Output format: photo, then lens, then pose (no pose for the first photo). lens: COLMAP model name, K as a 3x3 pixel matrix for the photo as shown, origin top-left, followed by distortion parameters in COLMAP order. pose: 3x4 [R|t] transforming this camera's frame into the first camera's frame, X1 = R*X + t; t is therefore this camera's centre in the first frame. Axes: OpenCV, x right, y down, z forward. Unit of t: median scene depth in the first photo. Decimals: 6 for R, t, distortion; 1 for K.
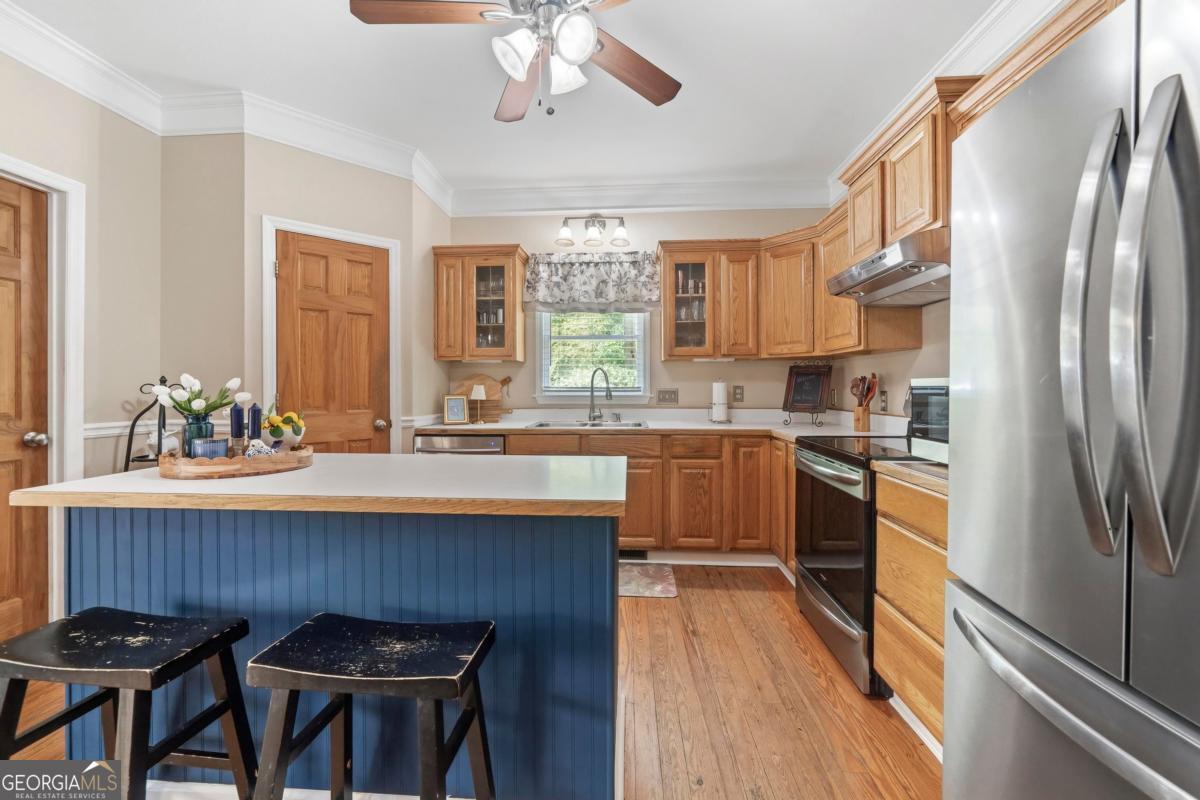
lens RADIAL K [[476.0, 0, 600.3], [0, 476.0, 387.7], [0, 0, 1]] dist [-0.006158, -0.000326]
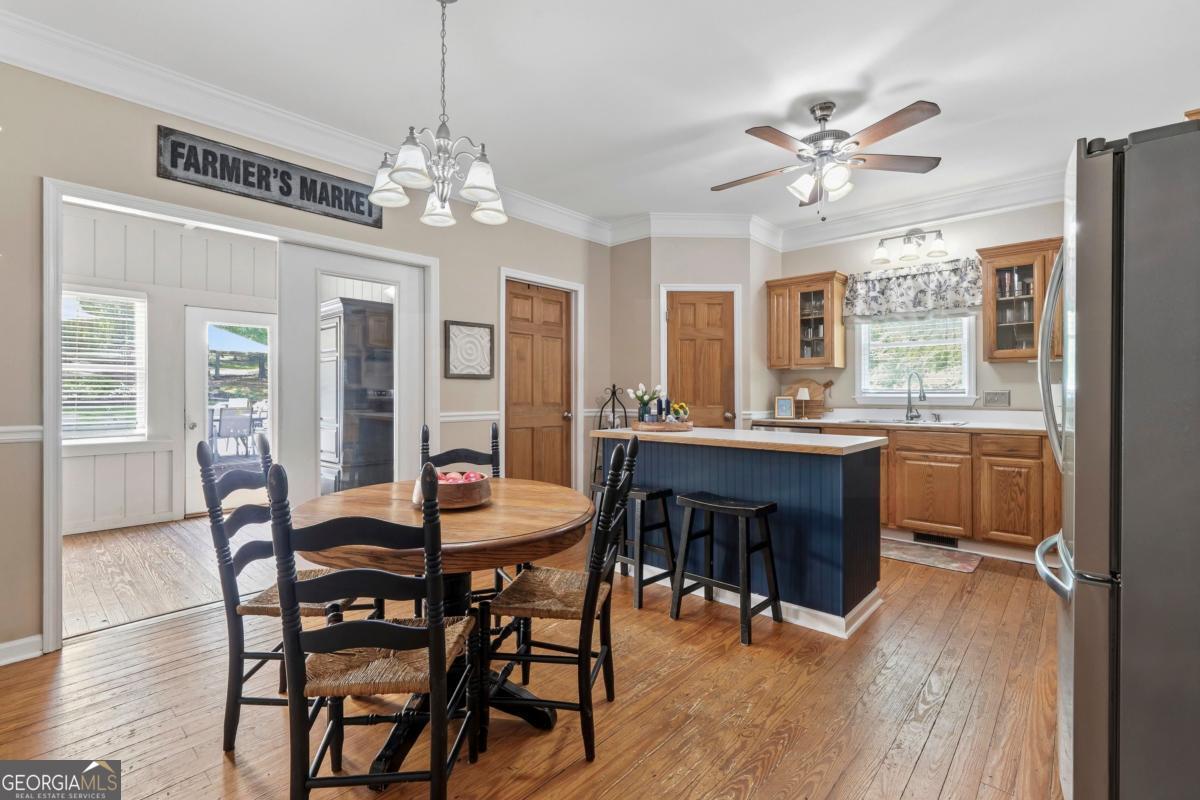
lens RADIAL K [[530.1, 0, 599.9], [0, 530.1, 390.8], [0, 0, 1]] dist [0.003492, 0.000398]
pose [[0.779516, -0.001432, -0.626381, 0.228280], [0.000831, 0.999999, -0.001252, 0.003695], [0.626382, 0.000455, 0.779516, -0.469706]]
